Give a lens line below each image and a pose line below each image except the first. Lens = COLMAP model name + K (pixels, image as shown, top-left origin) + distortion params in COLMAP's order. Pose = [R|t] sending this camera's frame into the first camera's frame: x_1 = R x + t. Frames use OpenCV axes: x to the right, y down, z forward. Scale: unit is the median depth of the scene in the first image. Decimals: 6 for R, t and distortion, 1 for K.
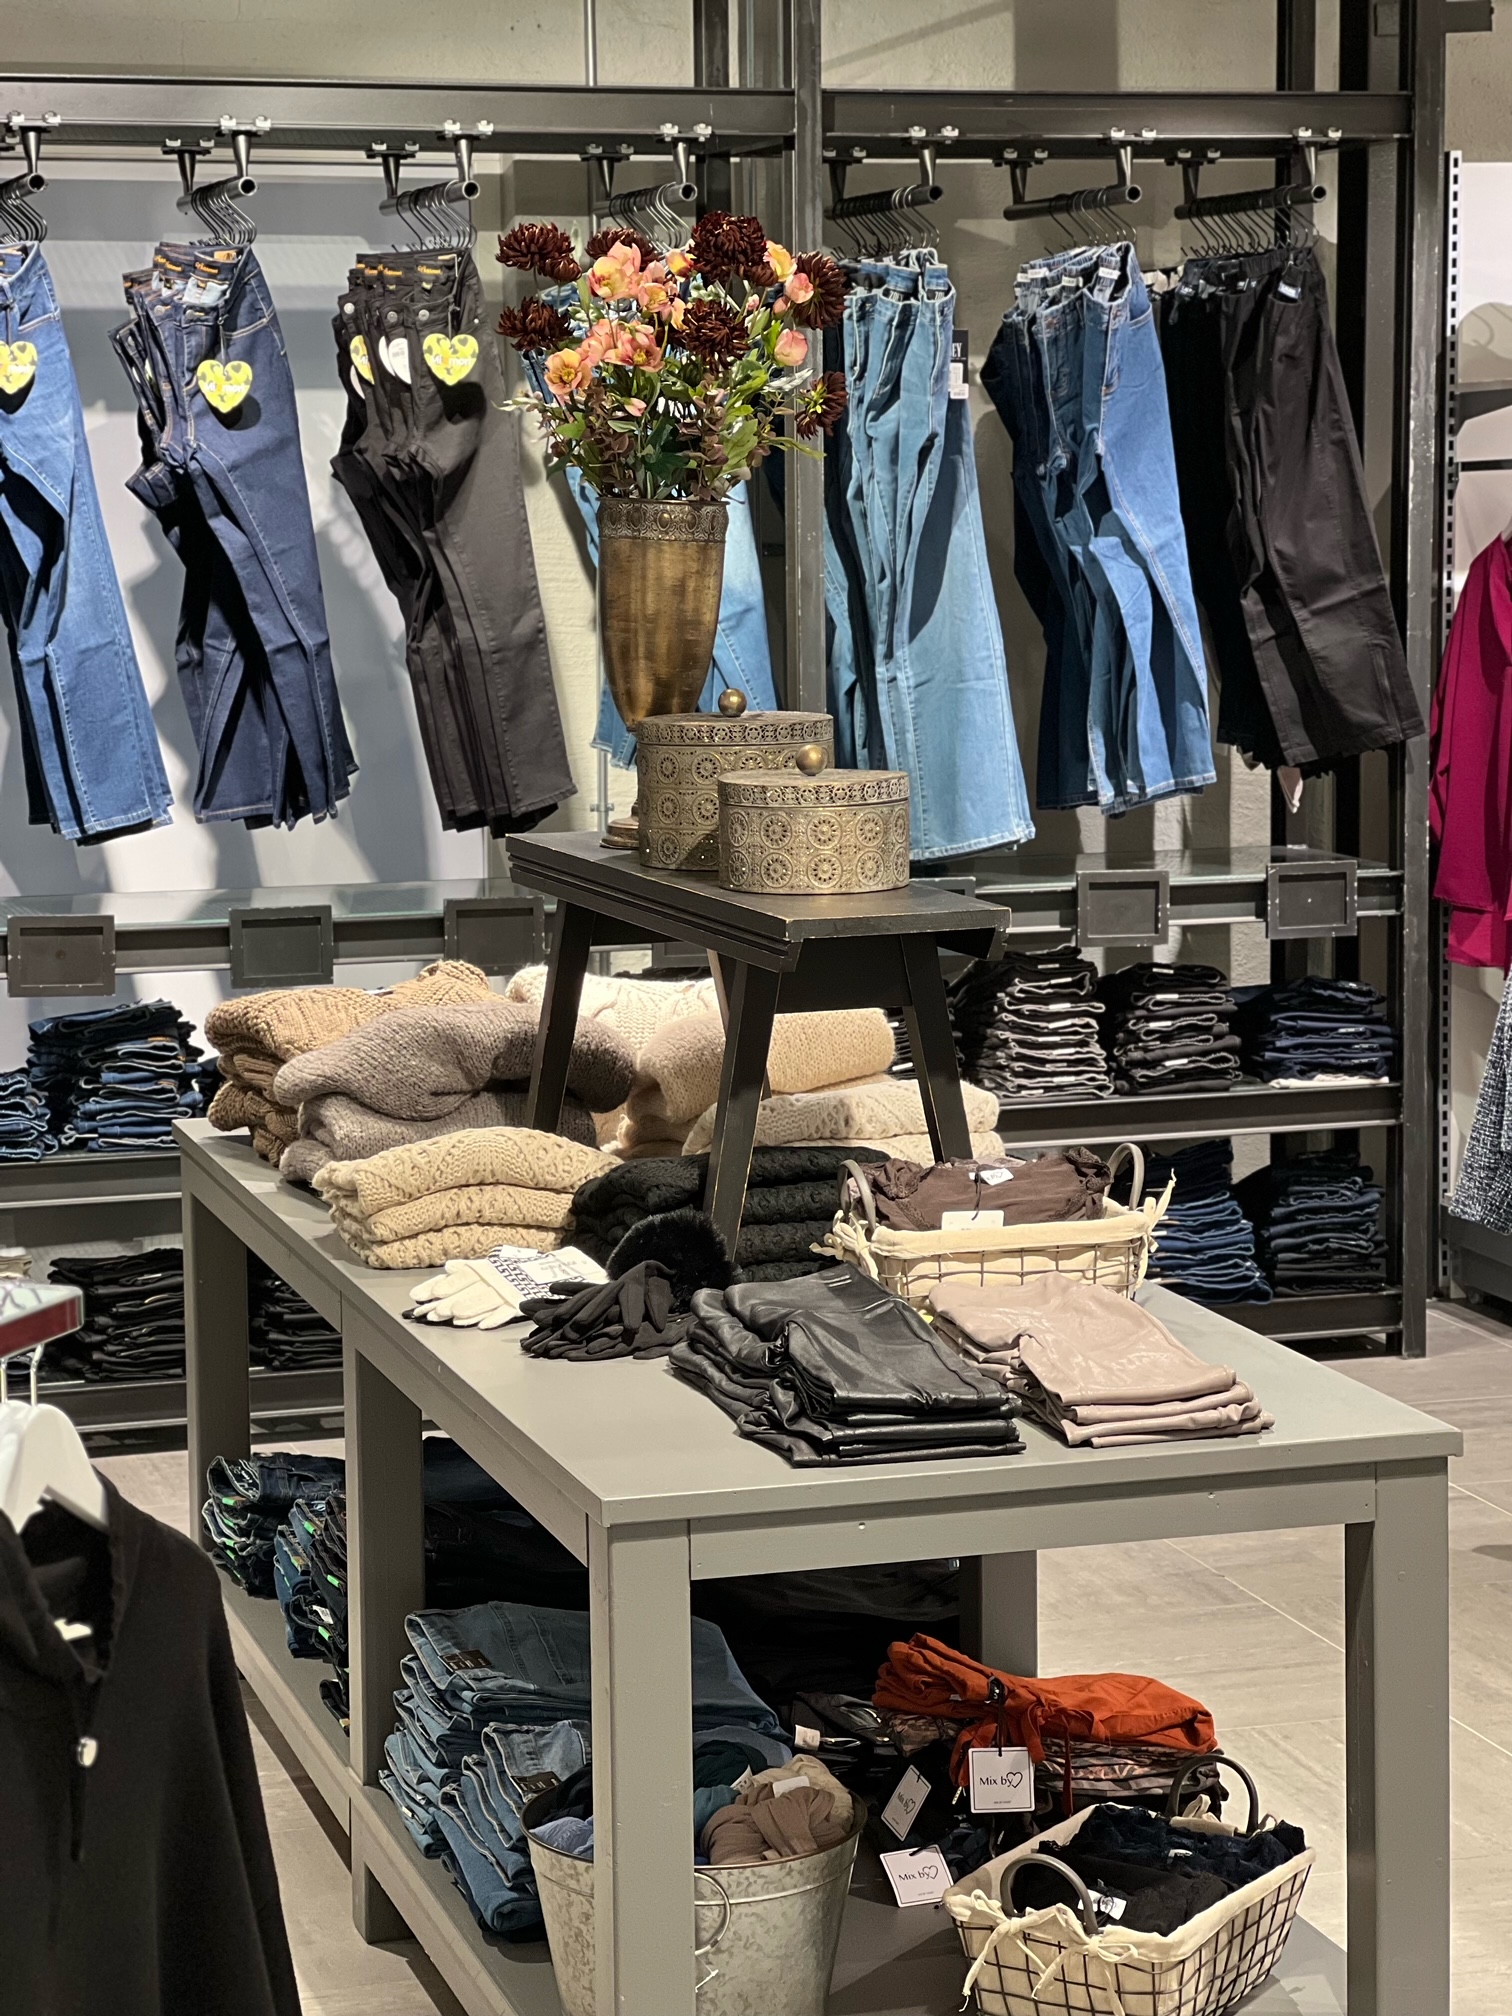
lens RADIAL K [[4353.7, 0, 754.4], [0, 4353.7, 901.2], [0, 0, 1]] dist [-0.093612, 3.945385]
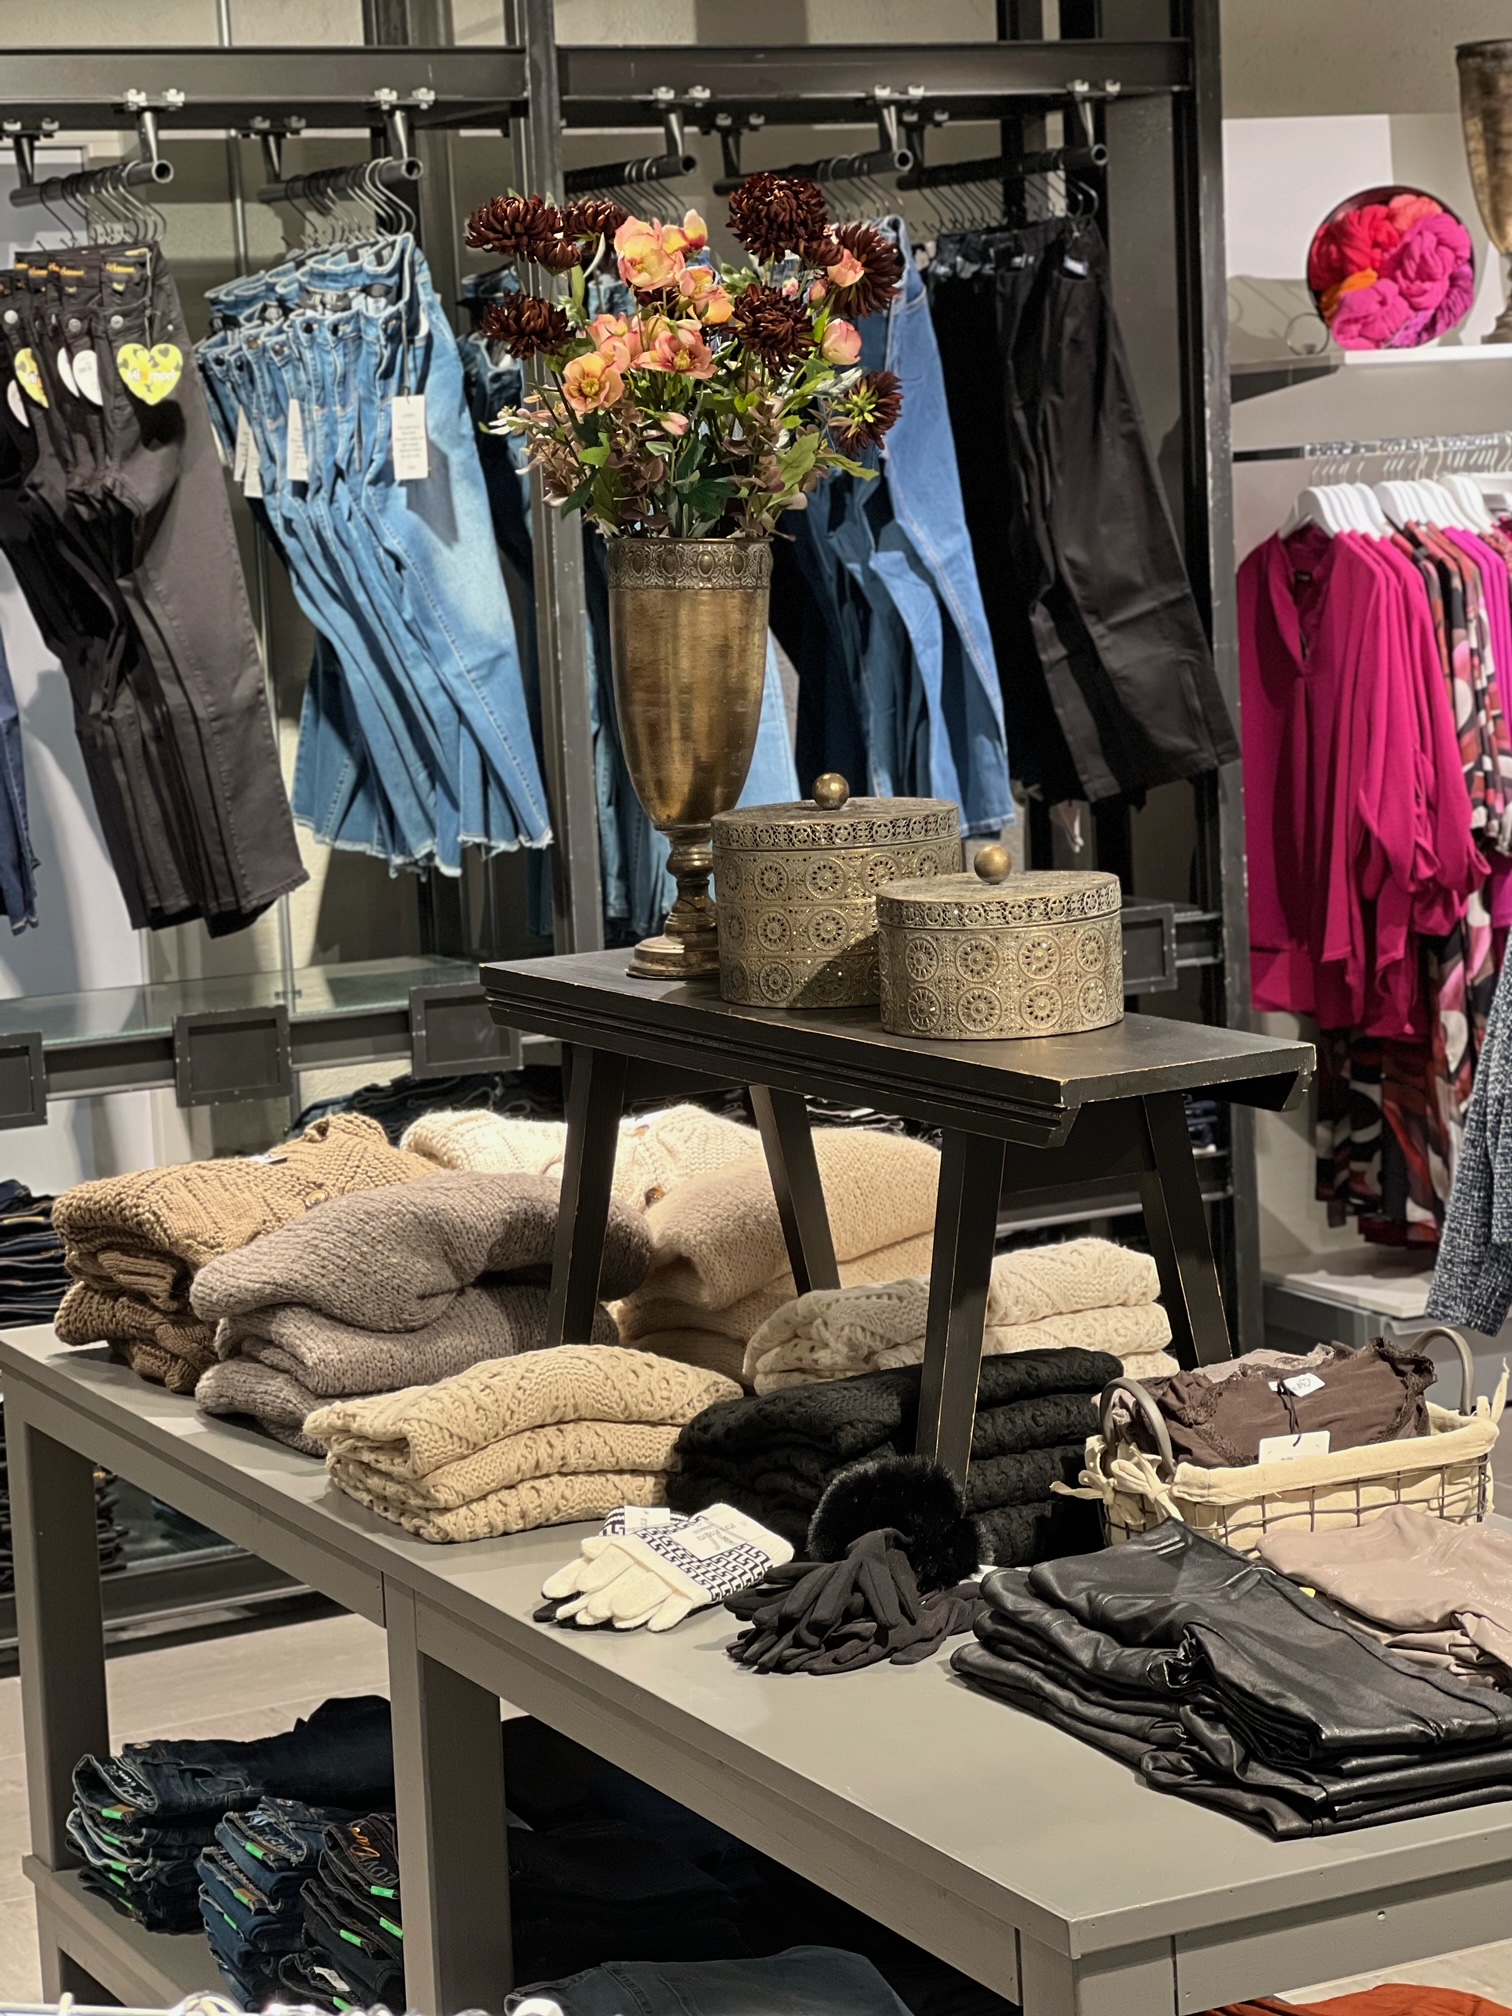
lens RADIAL K [[4353.7, 0, 754.4], [0, 4353.7, 901.2], [0, 0, 1]] dist [-0.093612, 3.945385]
pose [[0.982684, -0.055751, 0.176704, -0.133815], [0.055652, 0.998435, 0.005518, -0.025711], [-0.176735, 0.004412, 0.984249, 0.184950]]
